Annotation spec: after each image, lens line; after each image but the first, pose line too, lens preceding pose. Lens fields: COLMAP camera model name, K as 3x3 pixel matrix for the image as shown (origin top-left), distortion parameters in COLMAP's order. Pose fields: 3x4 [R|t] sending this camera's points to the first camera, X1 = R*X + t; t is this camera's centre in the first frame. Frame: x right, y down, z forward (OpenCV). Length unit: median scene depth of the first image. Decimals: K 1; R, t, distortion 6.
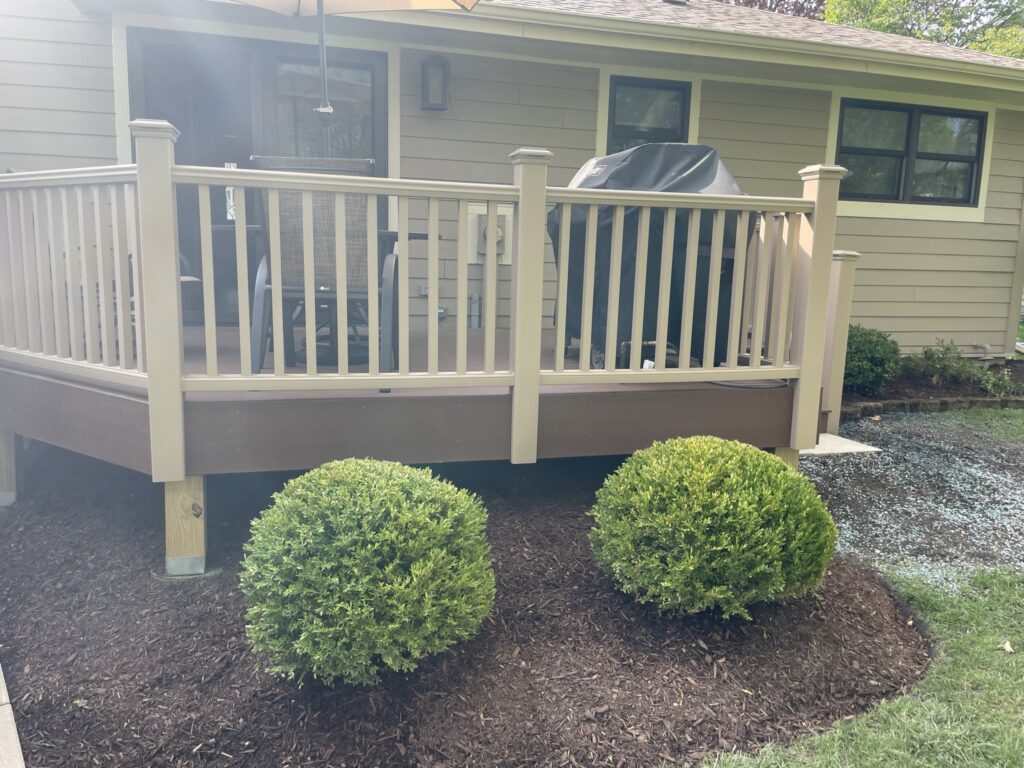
lens RADIAL K [[784.6, 0, 510.3], [0, 784.6, 381.4], [0, 0, 1]] dist [-0.009522, -0.015889]
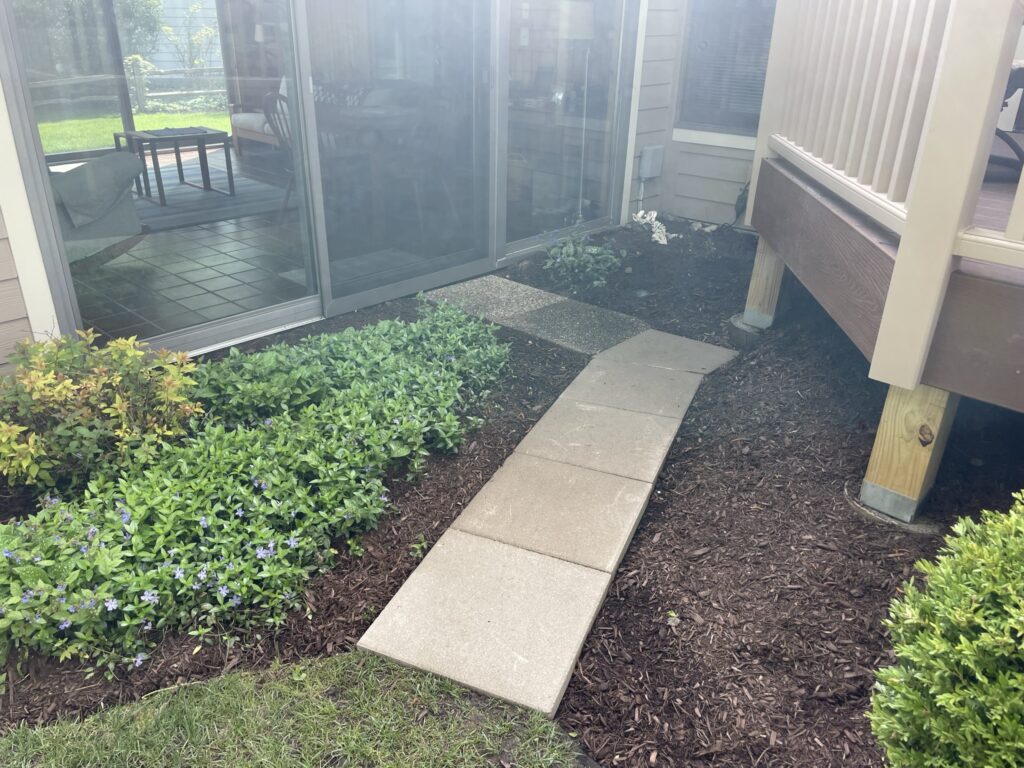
lens RADIAL K [[784.6, 0, 511.7], [0, 784.6, 379.0], [0, 0, 1]] dist [-0.009522, -0.015889]
pose [[0.501231, 0.348732, -0.791930, -0.078006], [-0.158710, 0.936719, 0.312039, -0.030124], [0.850634, -0.030717, 0.524860, 0.386202]]
